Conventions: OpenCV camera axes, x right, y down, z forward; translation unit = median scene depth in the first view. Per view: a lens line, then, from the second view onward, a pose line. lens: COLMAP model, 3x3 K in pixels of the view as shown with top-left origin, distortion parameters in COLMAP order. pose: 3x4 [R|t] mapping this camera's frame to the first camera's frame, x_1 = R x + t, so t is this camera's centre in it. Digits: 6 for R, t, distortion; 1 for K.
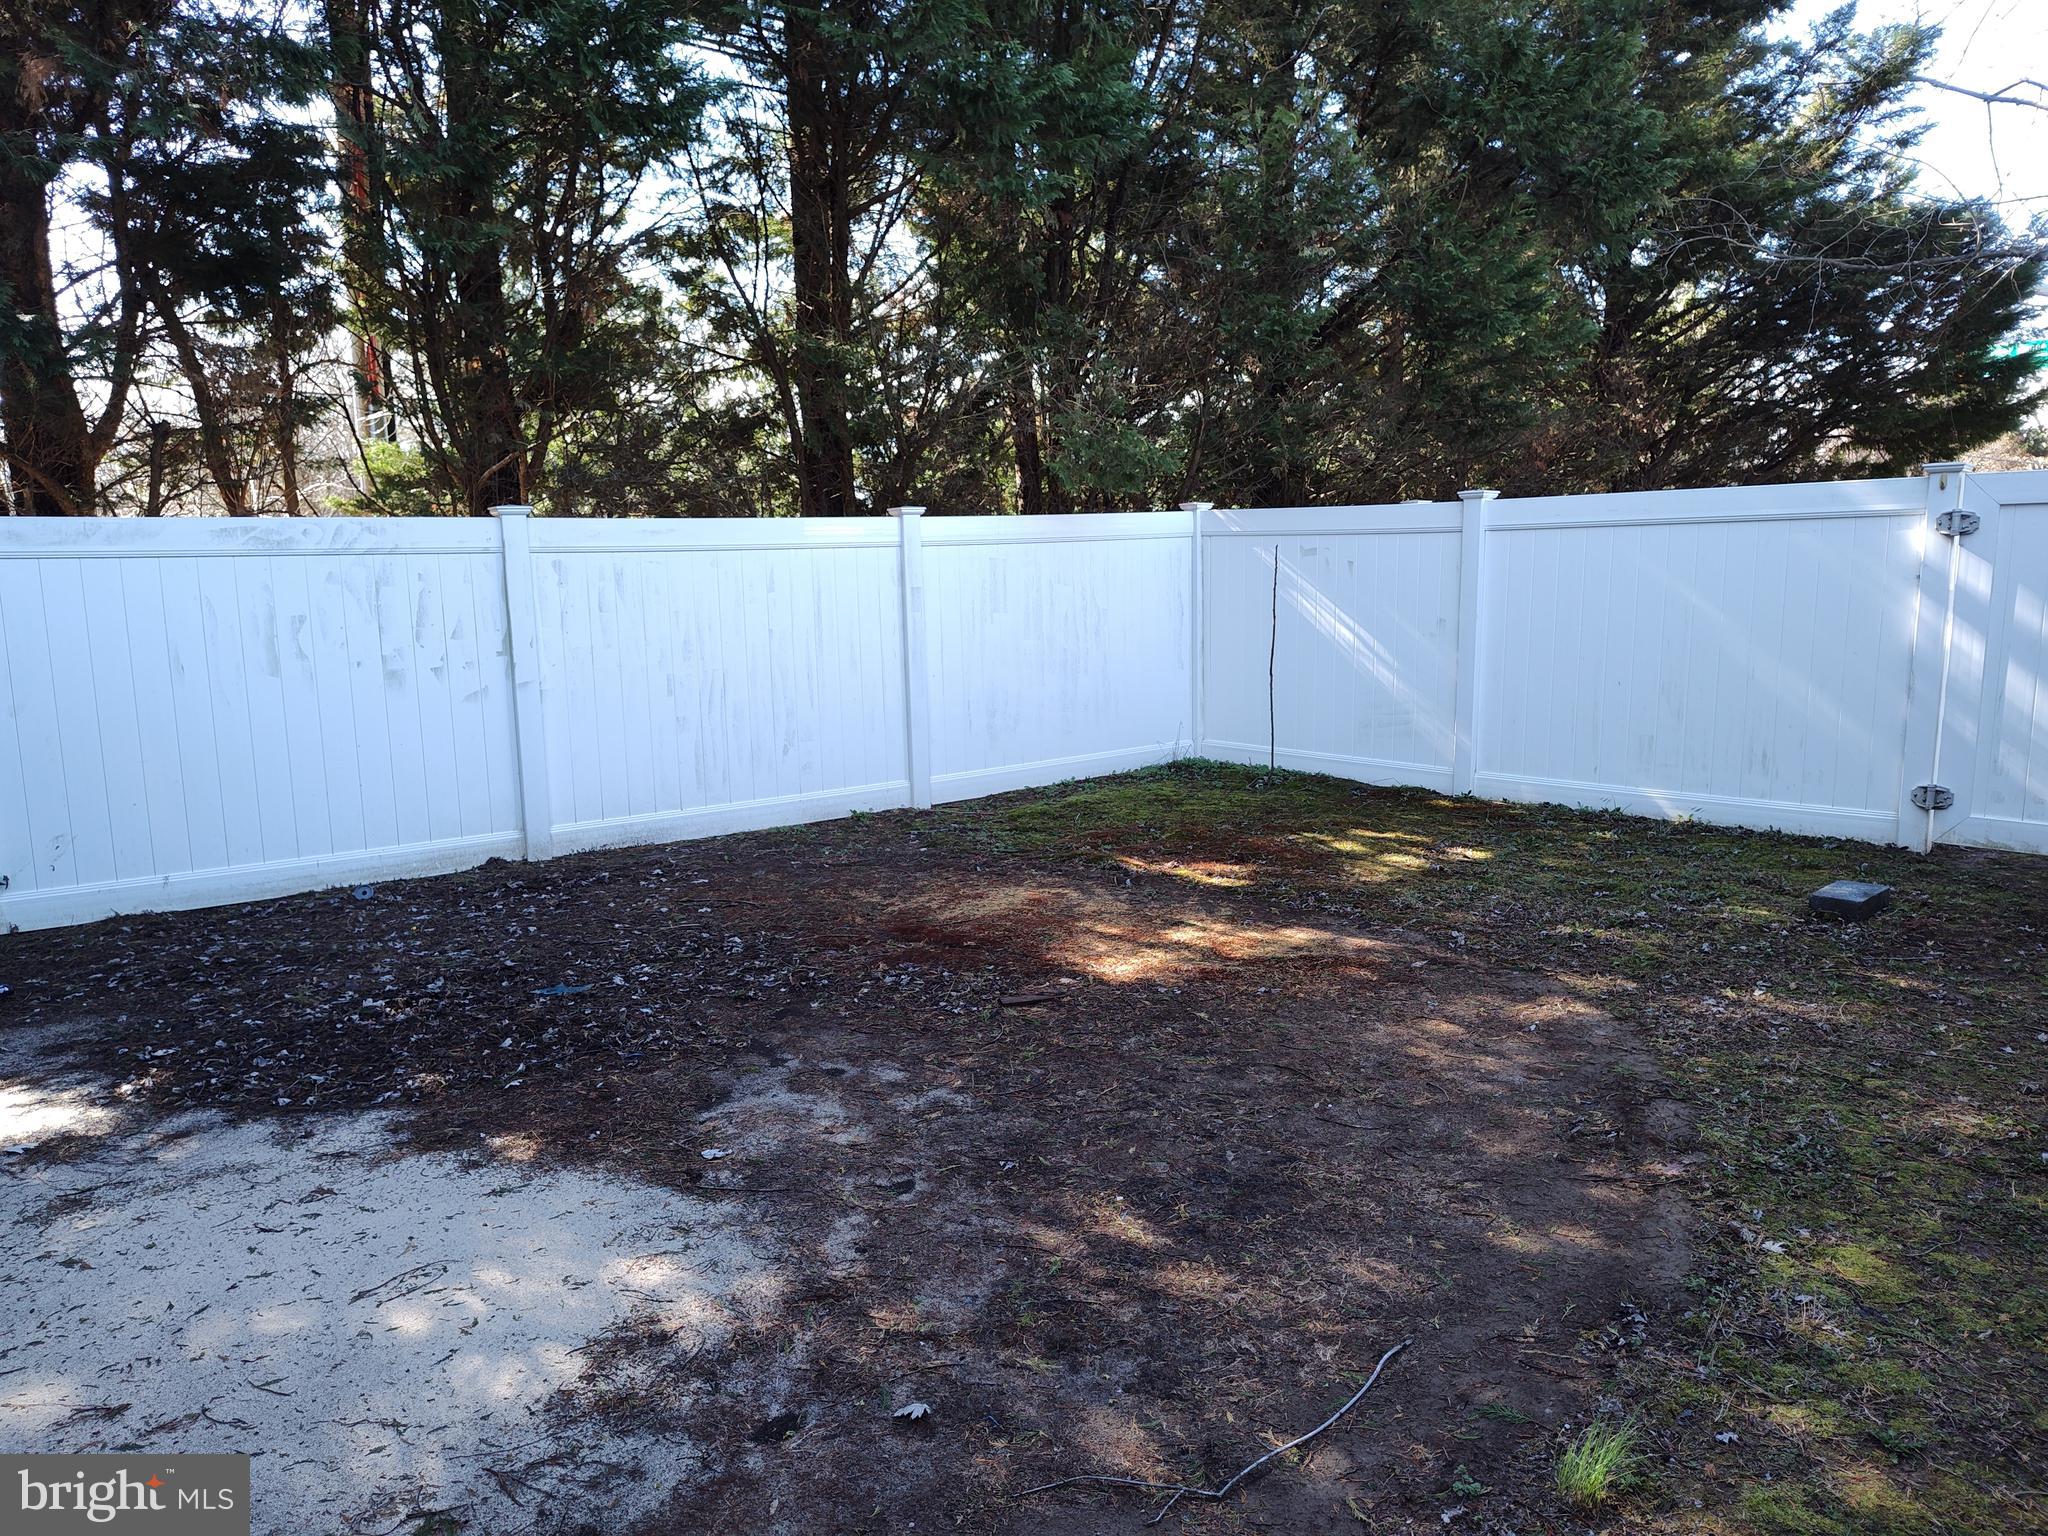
lens RADIAL K [[1399.2, 0, 1011.2], [0, 1399.2, 776.3], [0, 0, 1]] dist [0.003415, -0.007225]
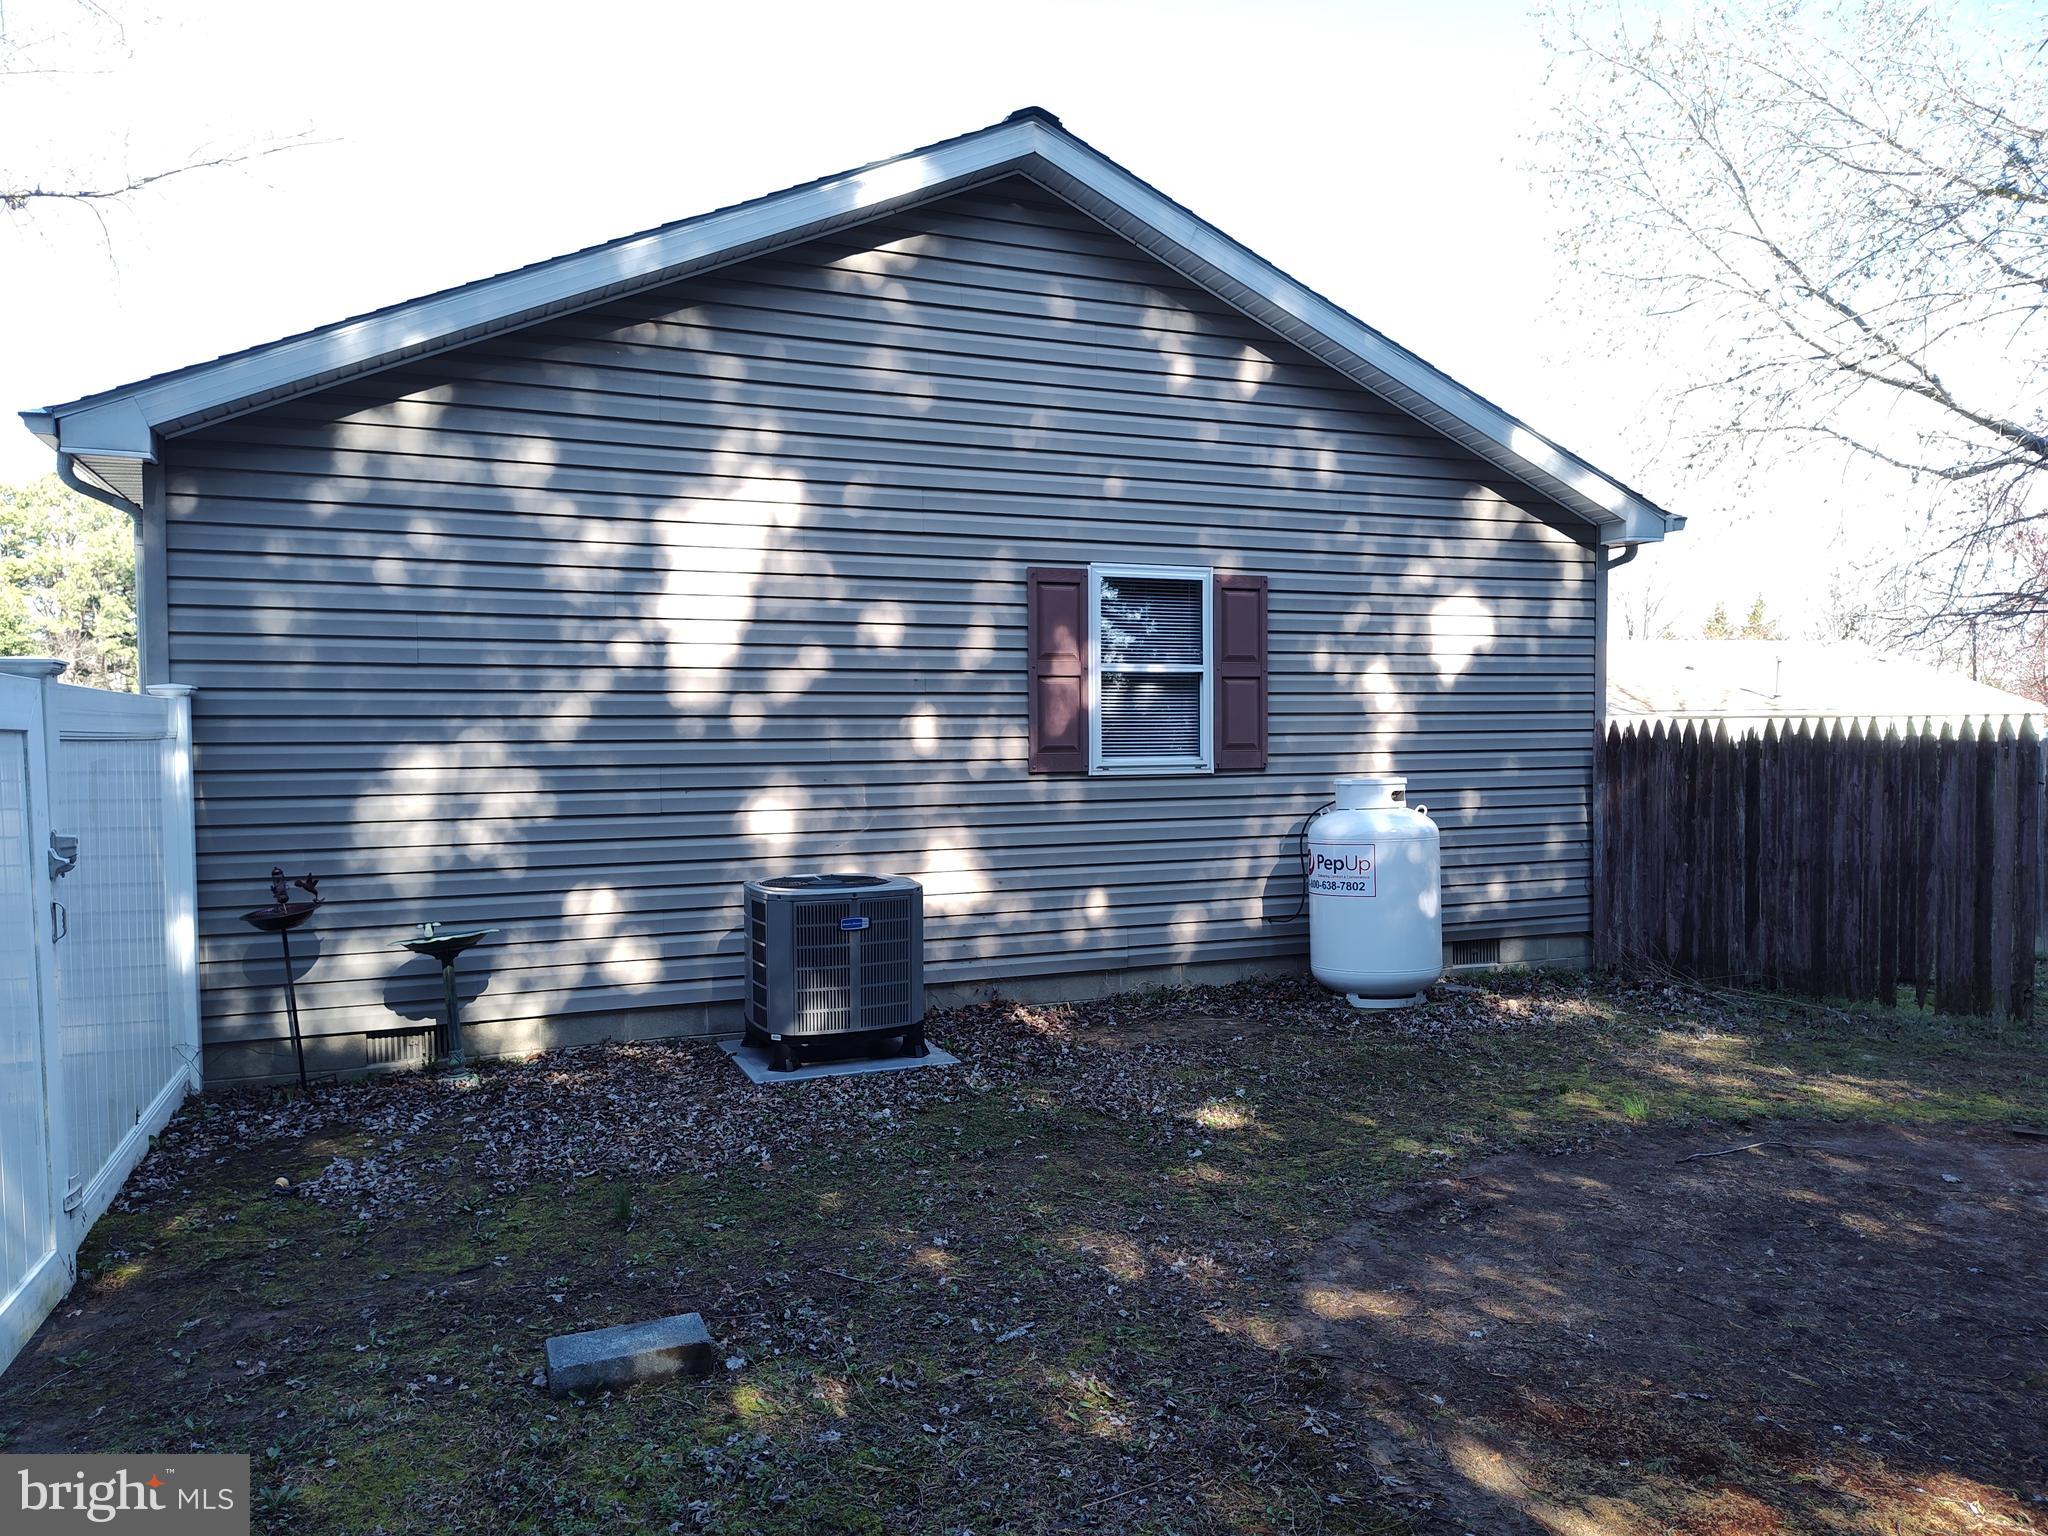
lens RADIAL K [[1382.7, 0, 1009.5], [0, 1382.7, 776.0], [0, 0, 1]] dist [0.058722, -0.066954]
pose [[-0.924393, 0.007728, 0.381363, 0.270852], [0.072506, 0.985126, 0.155785, -0.357644], [-0.374487, 0.171657, -0.911204, 2.050993]]
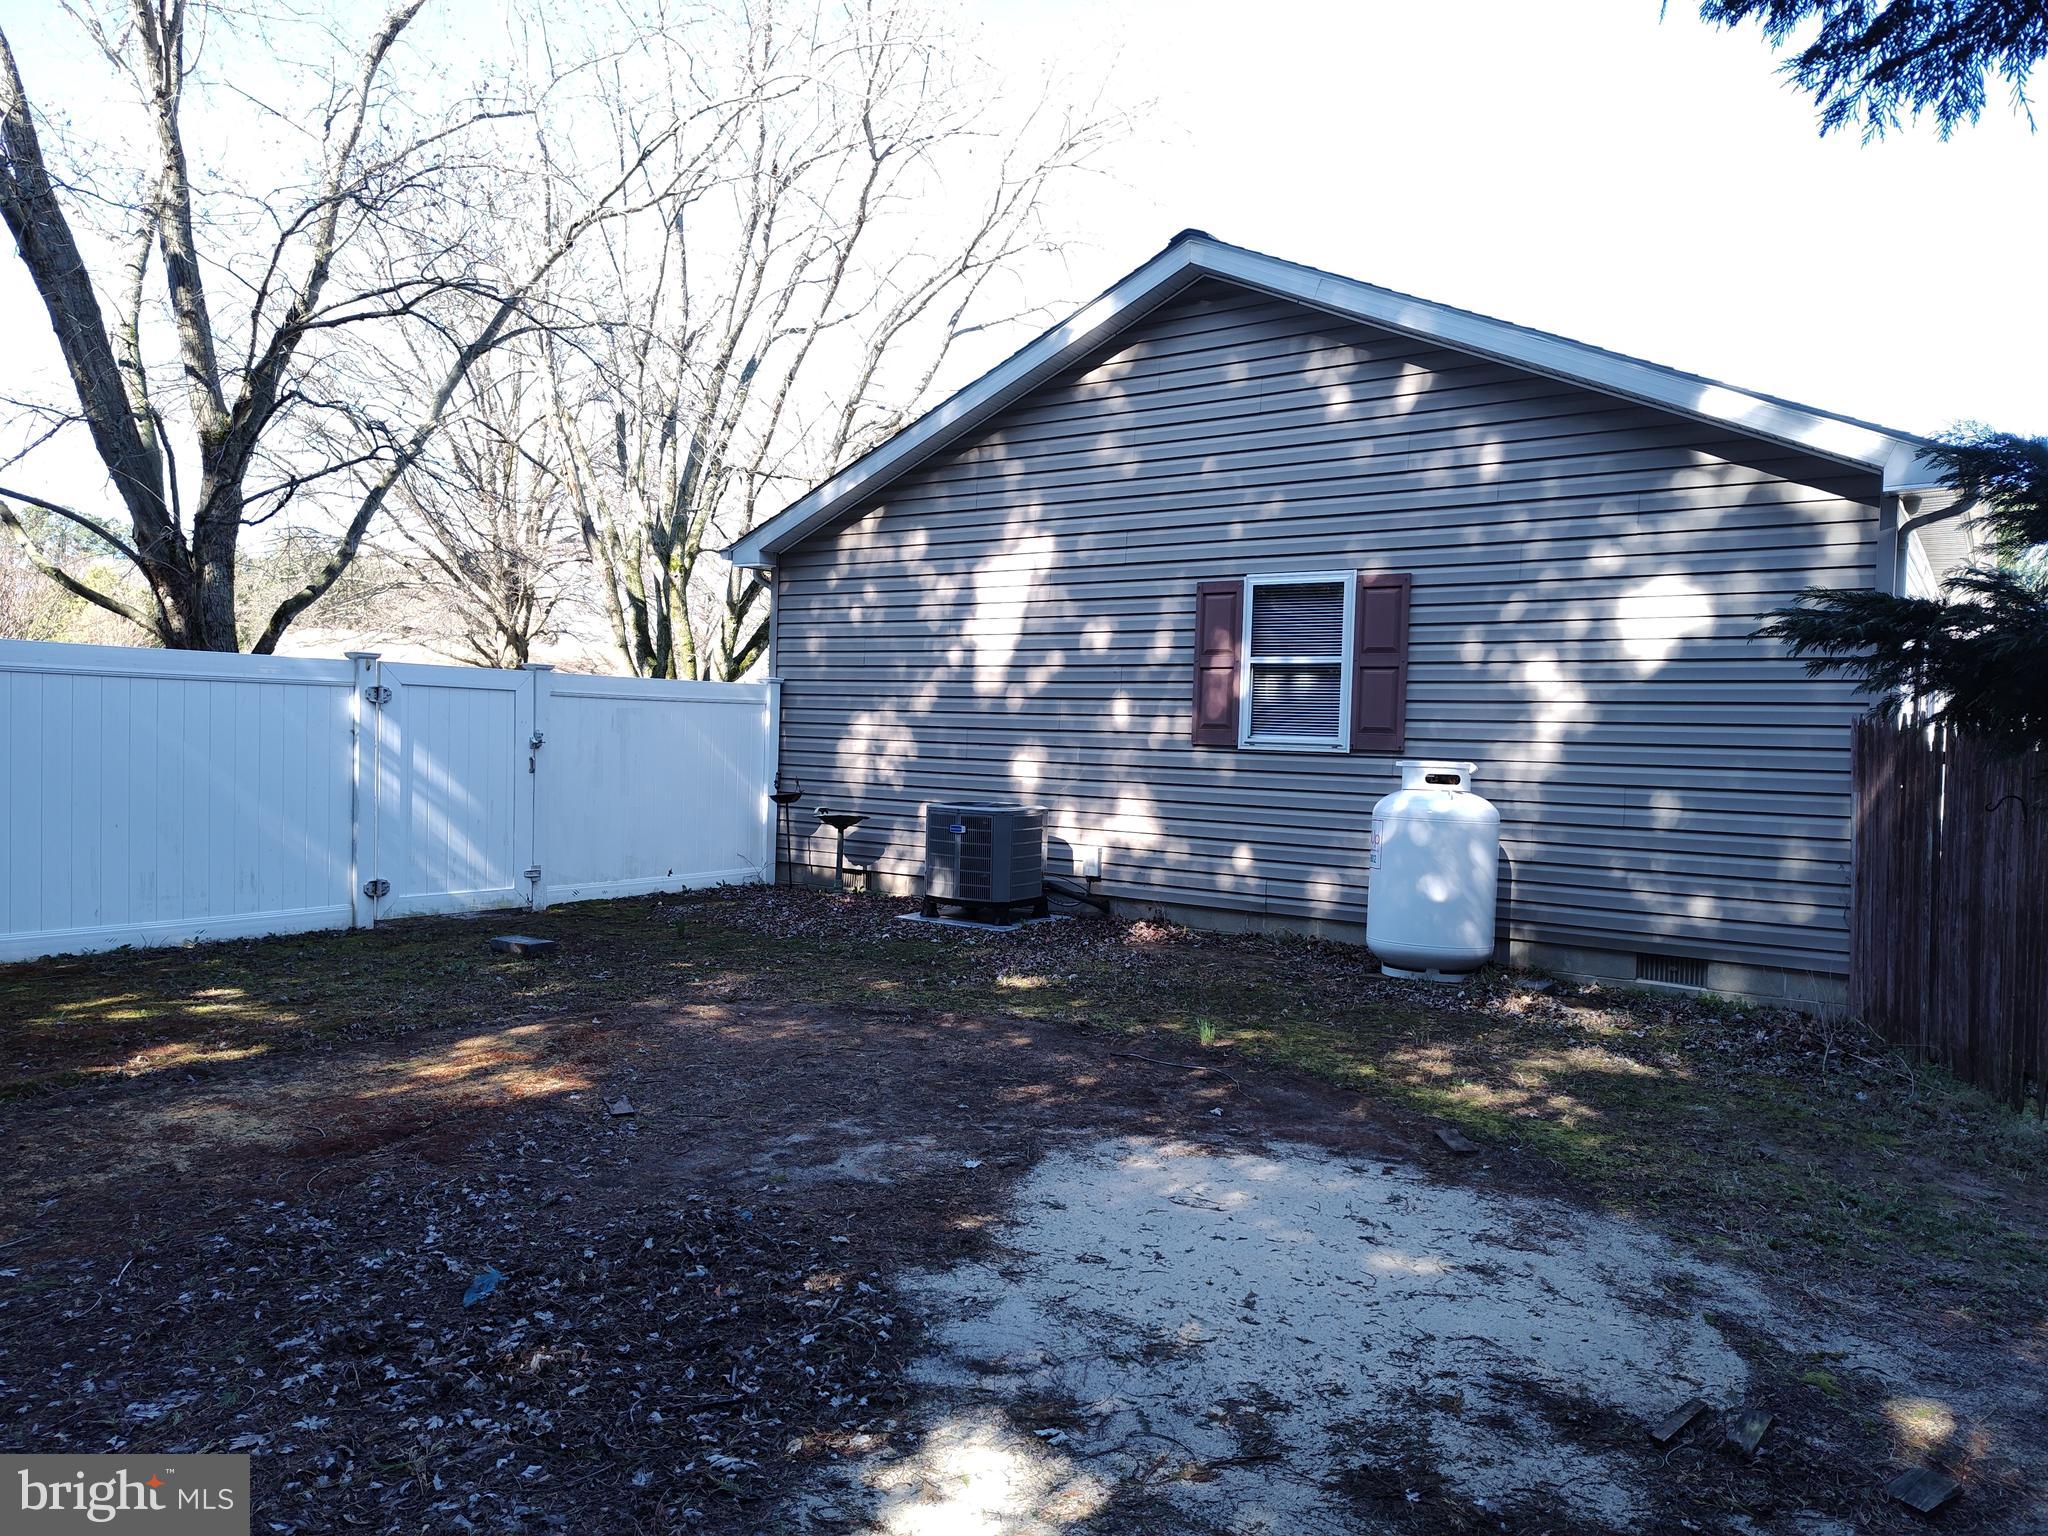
lens RADIAL K [[1382.7, 0, 1009.5], [0, 1382.7, 776.0], [0, 0, 1]] dist [0.058722, -0.066954]
pose [[-0.184097, -0.025612, 0.982574, -1.387587], [0.111557, 0.992657, 0.046776, -0.153091], [-0.976557, 0.118224, -0.179888, 1.034271]]
